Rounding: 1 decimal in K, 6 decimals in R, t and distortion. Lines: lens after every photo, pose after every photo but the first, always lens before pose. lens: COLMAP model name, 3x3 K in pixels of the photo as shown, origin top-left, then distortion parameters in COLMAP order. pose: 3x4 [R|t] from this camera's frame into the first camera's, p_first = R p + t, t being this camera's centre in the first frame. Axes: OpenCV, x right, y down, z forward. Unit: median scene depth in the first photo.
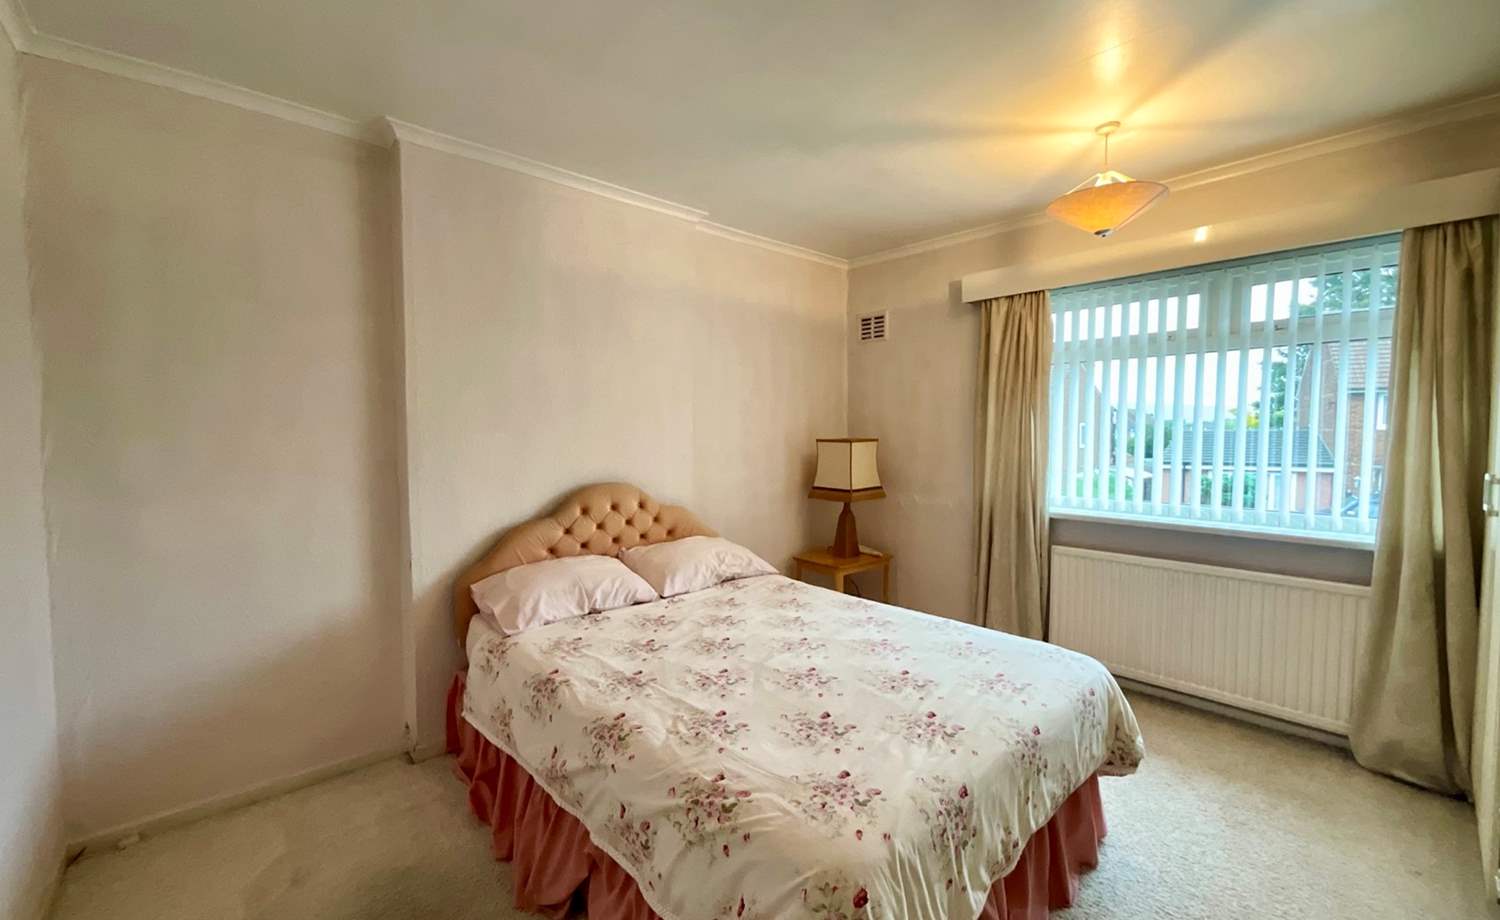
lens RADIAL K [[609.4, 0, 750.0], [0, 609.4, 460.0], [0, 0, 1]] dist [-0.018192, 0.000113]
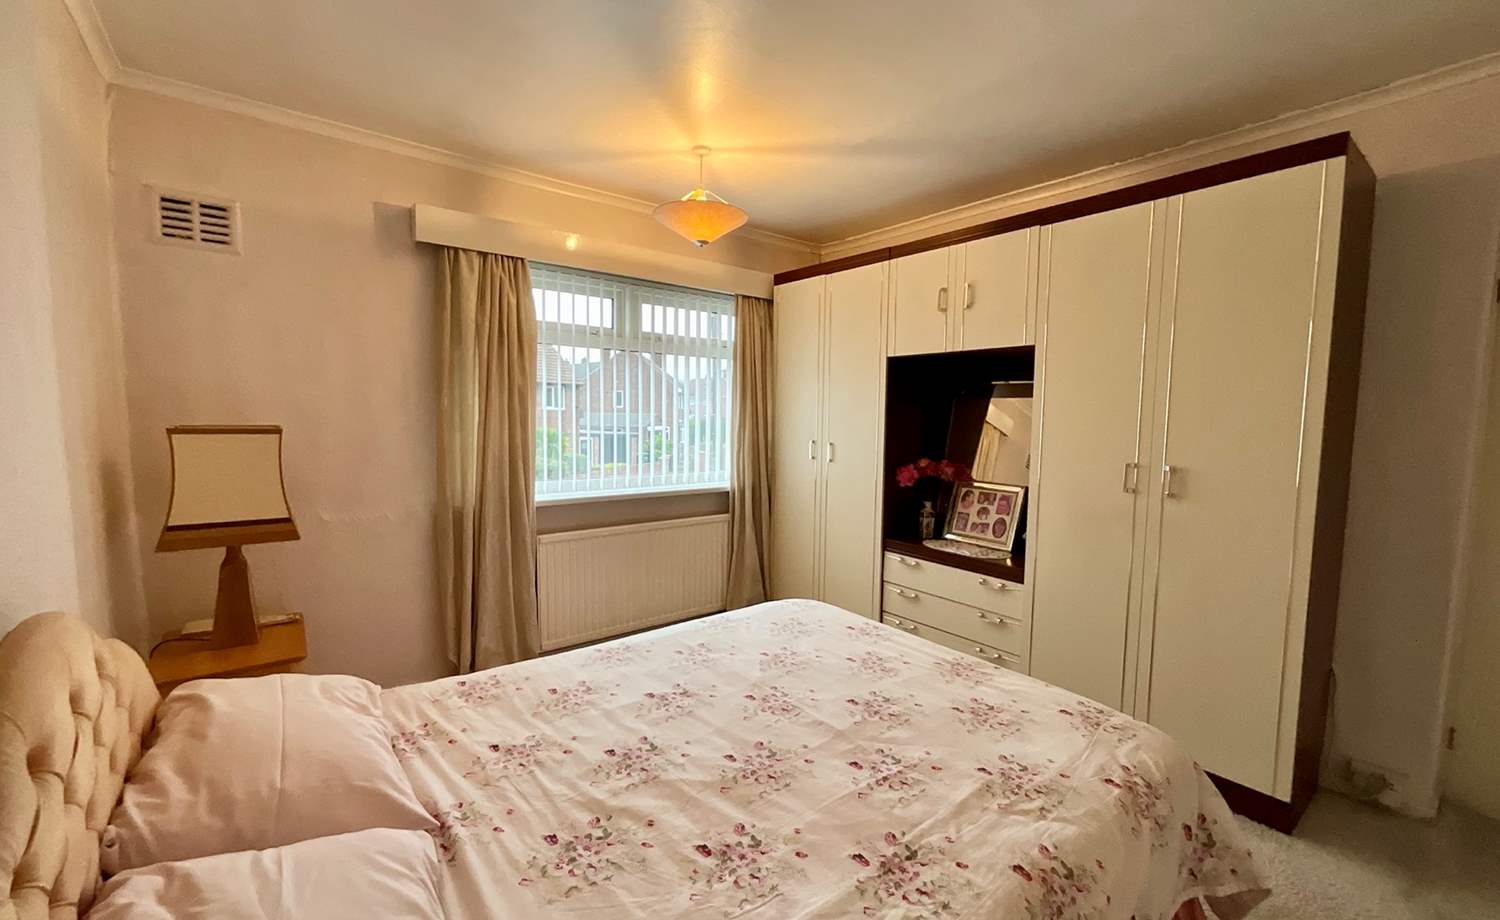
lens RADIAL K [[610.0, 0, 750.0], [0, 610.0, 460.0], [0, 0, 1]] dist [0.000112, 0.000320]
pose [[0.061120, -0.073534, 0.995418, -0.611828], [0.033509, 0.996872, 0.071583, -0.051276], [-0.997568, 0.028980, 0.063393, 0.893497]]
